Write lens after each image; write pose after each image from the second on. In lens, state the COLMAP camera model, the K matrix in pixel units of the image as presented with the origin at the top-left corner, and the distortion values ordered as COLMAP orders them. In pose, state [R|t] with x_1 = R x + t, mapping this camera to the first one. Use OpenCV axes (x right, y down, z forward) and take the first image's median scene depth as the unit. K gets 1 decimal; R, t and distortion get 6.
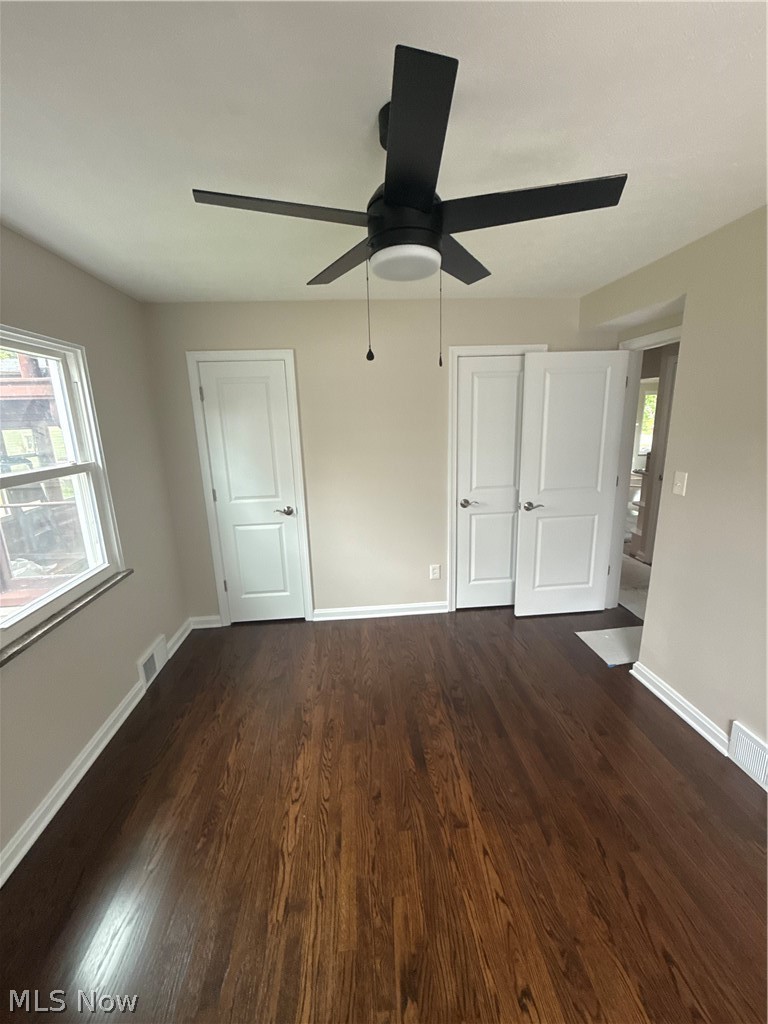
lens RADIAL K [[420.7, 0, 382.1], [0, 420.7, 515.8], [0, 0, 1]] dist [-0.000242, -0.000158]
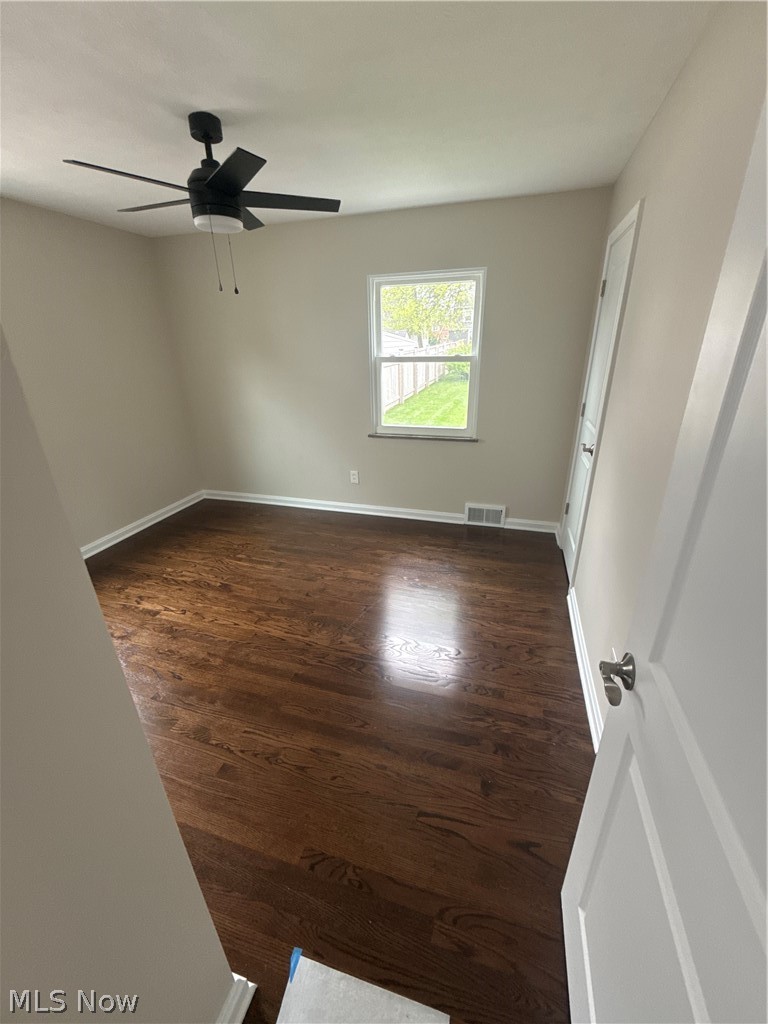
lens RADIAL K [[420.7, 0, 382.1], [0, 420.7, 515.8], [0, 0, 1]] dist [-0.000242, -0.000158]
pose [[-0.402047, 0.385507, -0.830507, 1.119624], [-0.172590, 0.858877, 0.482227, -0.385632], [0.899206, 0.337215, -0.278775, 1.706362]]
